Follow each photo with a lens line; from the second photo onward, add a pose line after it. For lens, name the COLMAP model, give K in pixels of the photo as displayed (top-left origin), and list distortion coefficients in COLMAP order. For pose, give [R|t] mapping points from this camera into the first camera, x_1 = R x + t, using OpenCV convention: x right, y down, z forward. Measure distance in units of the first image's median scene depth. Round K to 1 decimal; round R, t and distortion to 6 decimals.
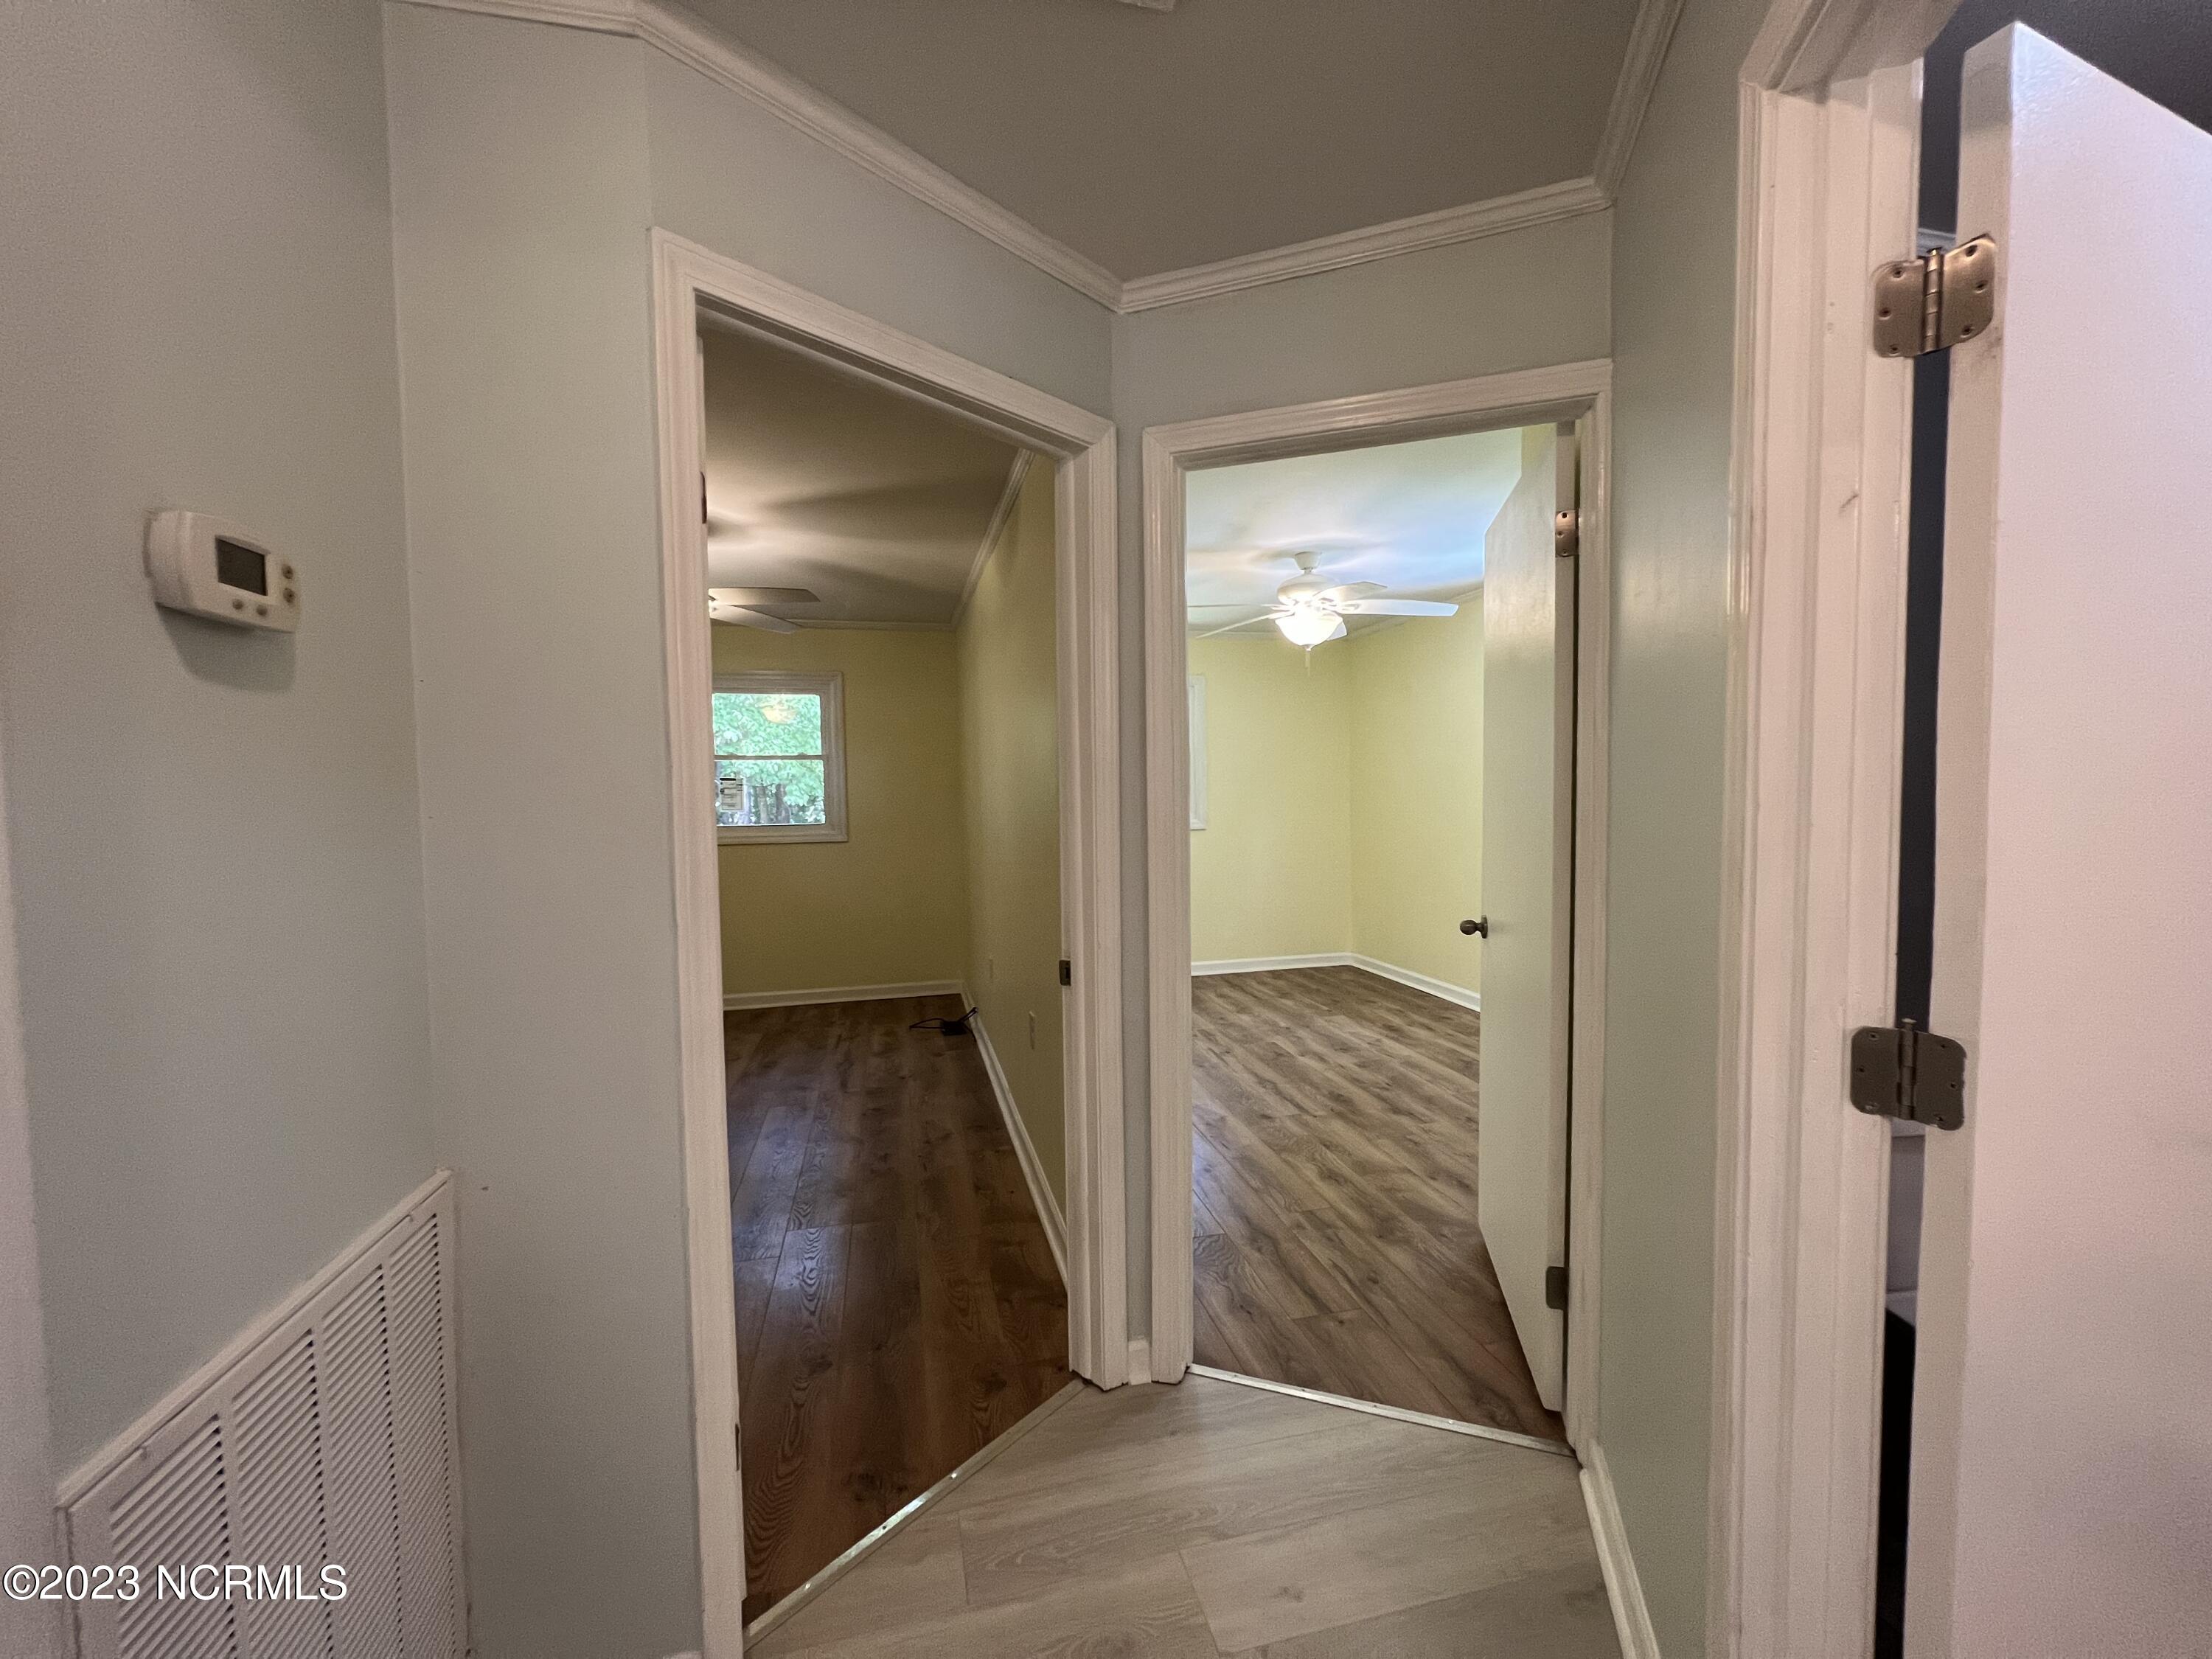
lens RADIAL K [[889.1, 0, 1107.0], [0, 889.1, 826.8], [0, 0, 1]] dist [0.001500, 0.000106]
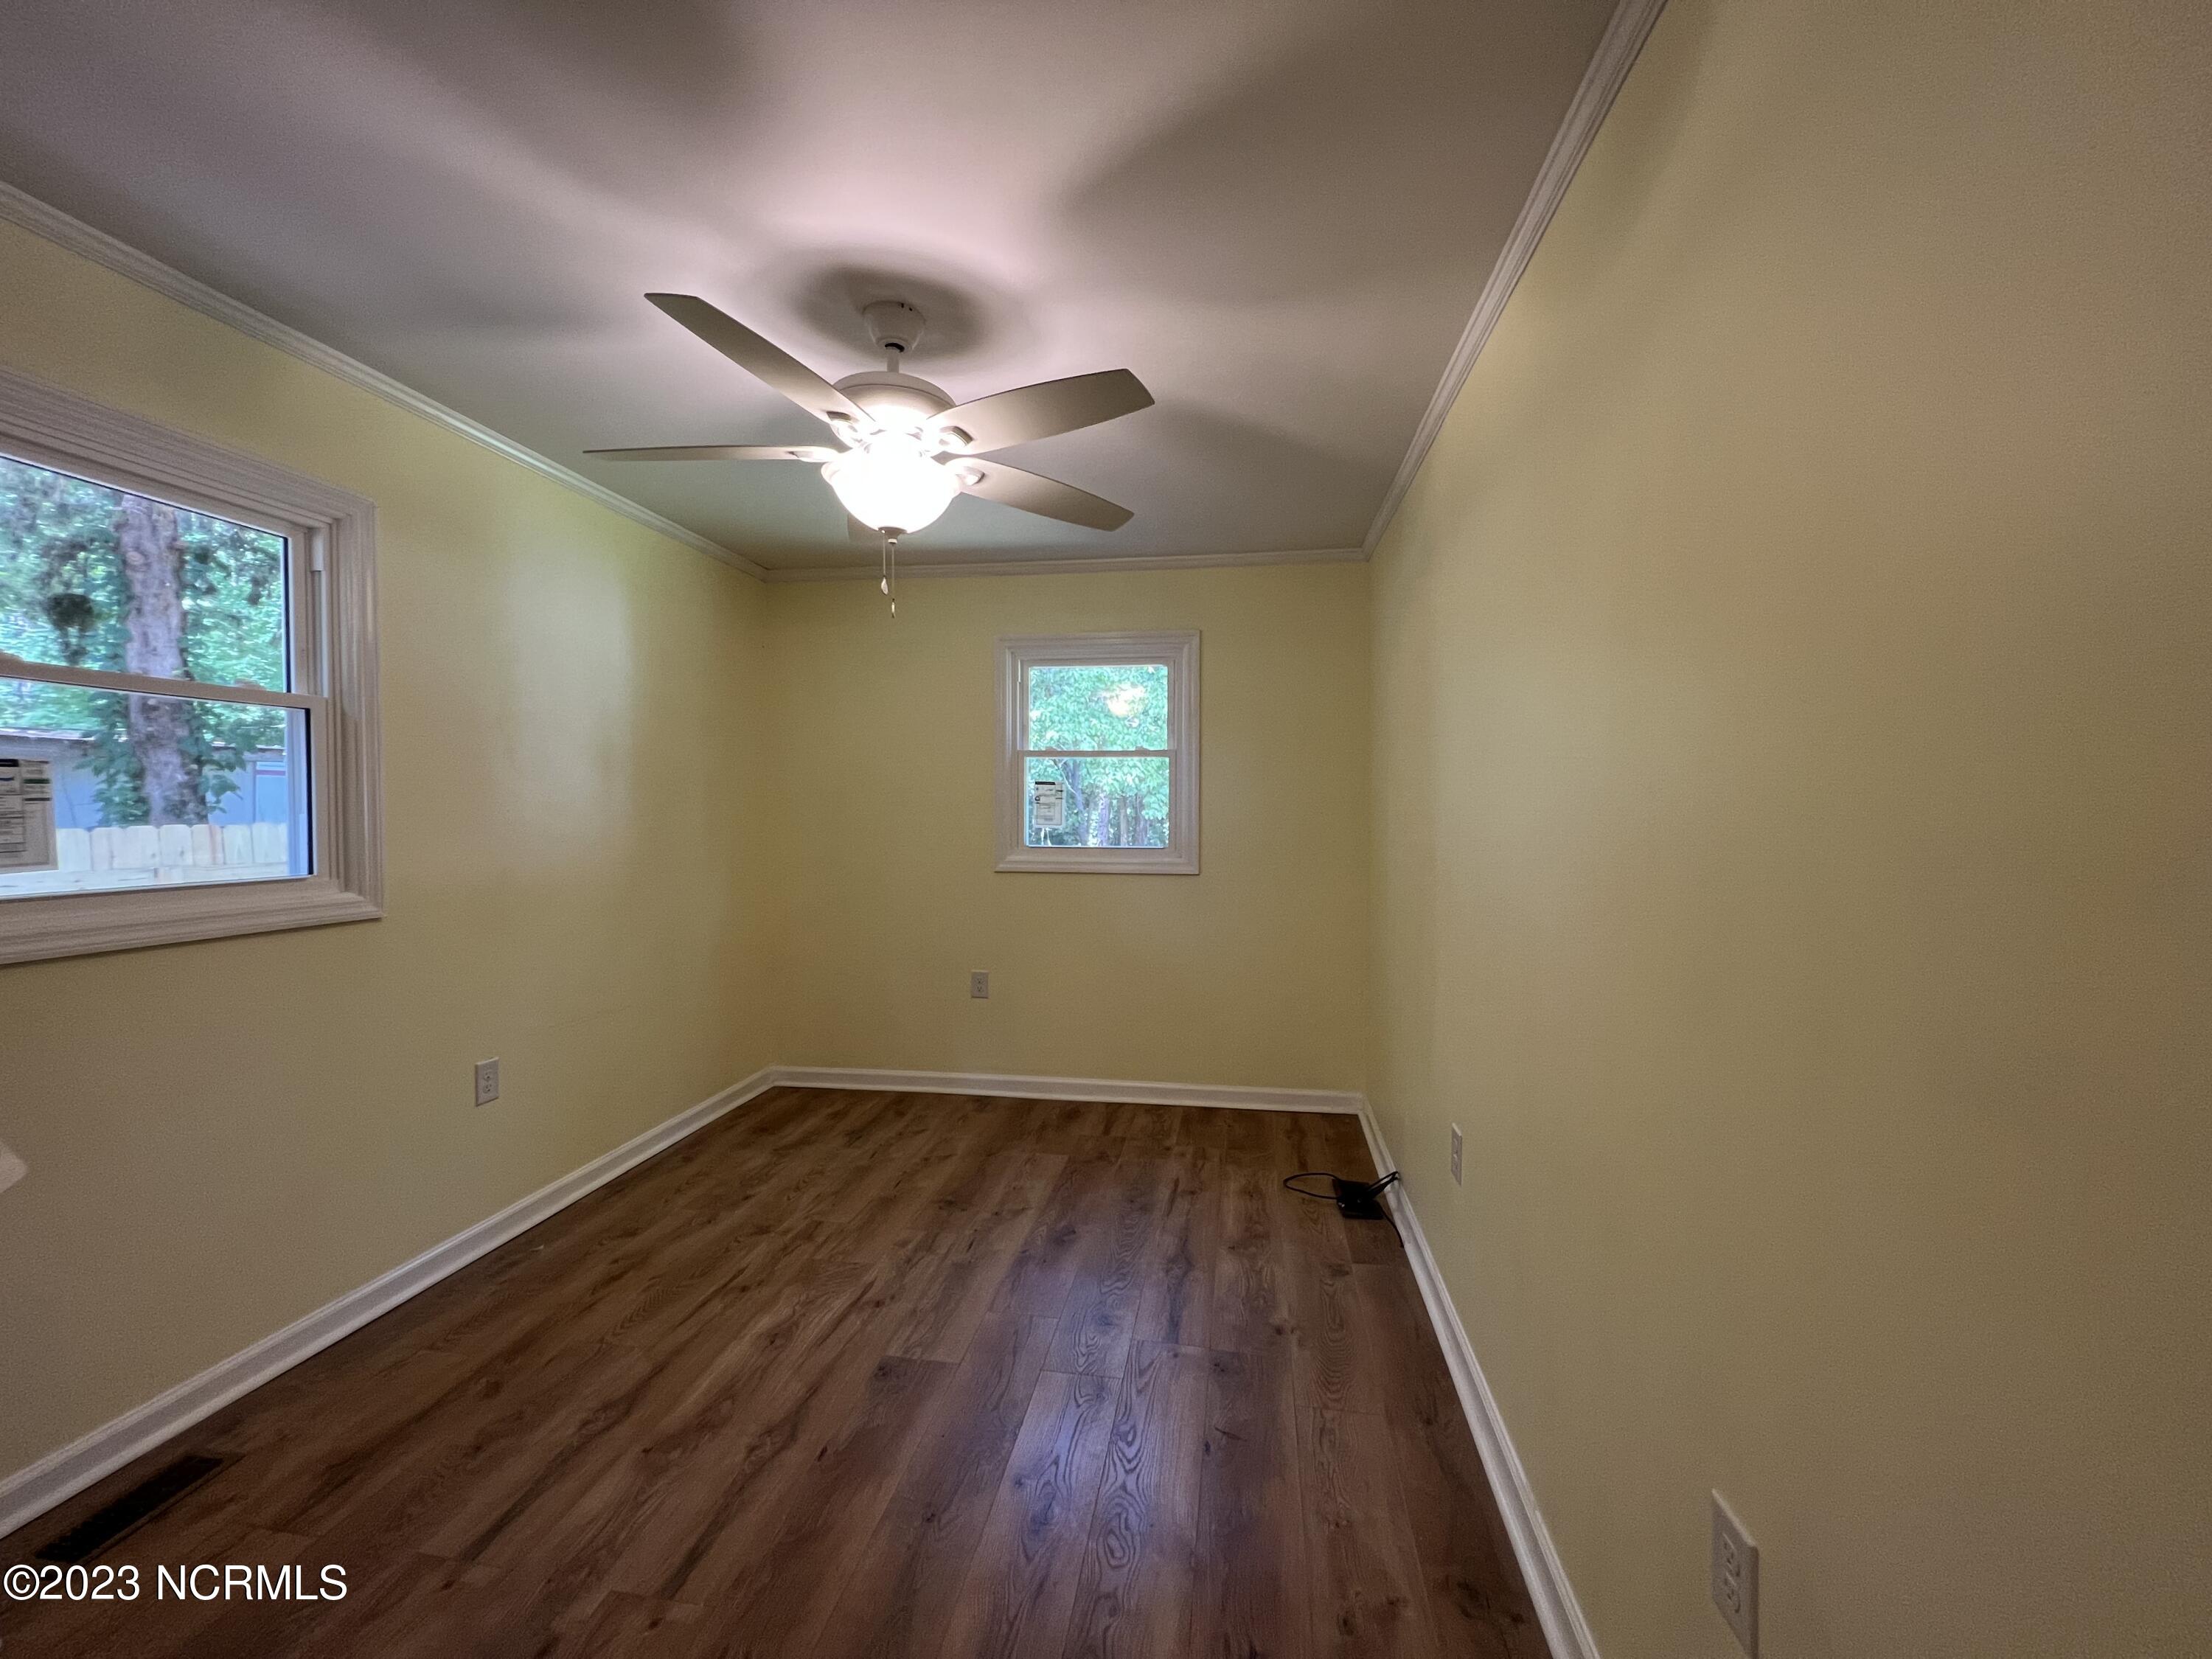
lens RADIAL K [[889.1, 0, 1107.0], [0, 889.1, 826.8], [0, 0, 1]] dist [0.001500, 0.000106]
pose [[0.923012, 0.028863, -0.383687, -0.108660], [-0.036160, 0.999276, -0.011817, -0.012066], [0.383068, 0.024782, 0.923388, 0.386370]]
